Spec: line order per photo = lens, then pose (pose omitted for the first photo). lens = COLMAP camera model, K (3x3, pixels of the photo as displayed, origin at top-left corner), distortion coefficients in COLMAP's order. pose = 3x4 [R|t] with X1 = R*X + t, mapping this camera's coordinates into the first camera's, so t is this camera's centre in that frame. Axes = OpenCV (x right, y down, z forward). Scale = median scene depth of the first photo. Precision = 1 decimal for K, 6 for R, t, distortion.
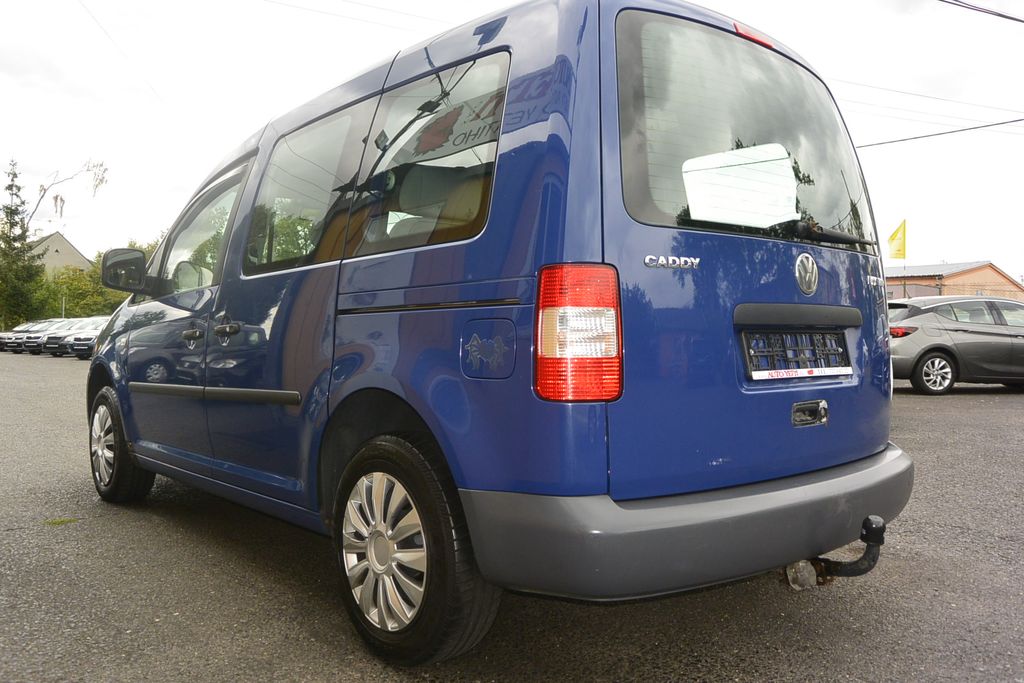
lens RADIAL K [[823.0, 0, 514.0], [0, 823.0, 348.2], [0, 0, 1]] dist [-0.015959, 0.016344]
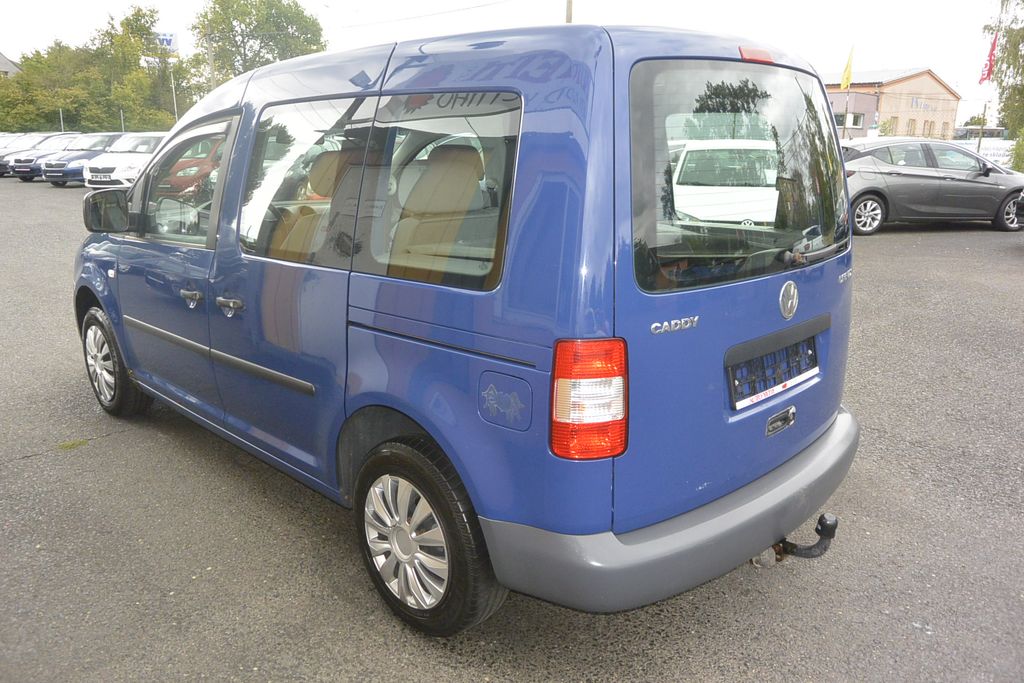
lens RADIAL K [[785.1, 0, 516.0], [0, 785.1, 345.8], [0, 0, 1]] dist [-0.008425, 0.020739]
pose [[0.997594, -0.014798, 0.067733, -0.075330], [-0.002257, 0.969504, 0.245063, -0.285785], [-0.069294, -0.244627, 0.967138, 0.005376]]
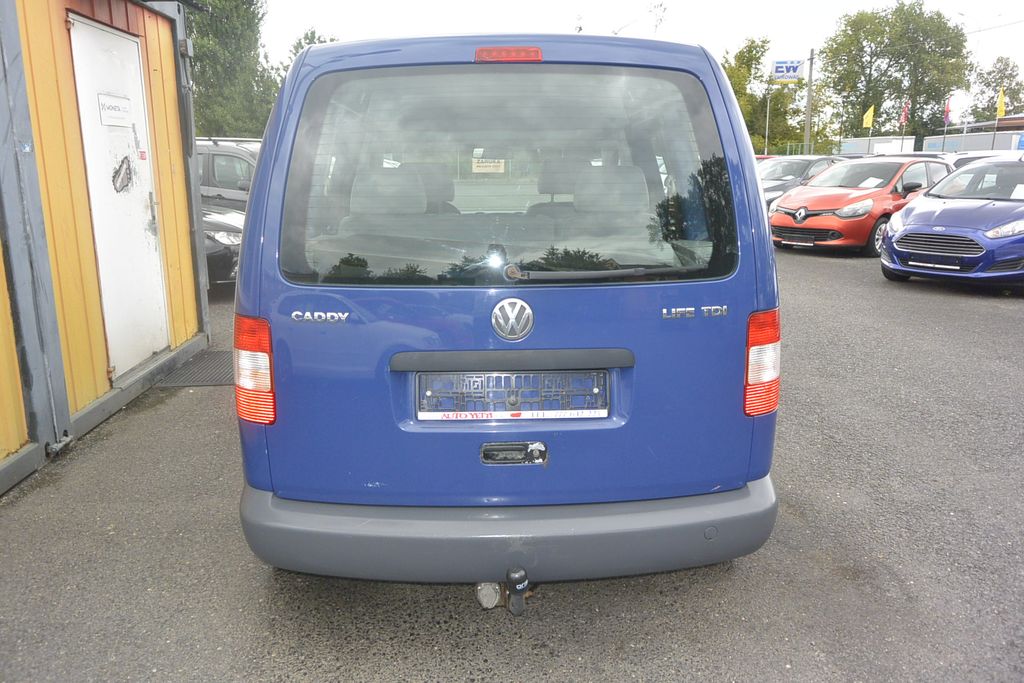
lens RADIAL K [[785.1, 0, 501.9], [0, 785.1, 345.0], [0, 0, 1]] dist [-0.008425, 0.020739]
pose [[0.772014, 0.141160, -0.619732, 0.937881], [-0.002687, 0.975743, 0.218904, -0.267263], [0.635599, -0.167331, 0.753667, 0.276279]]
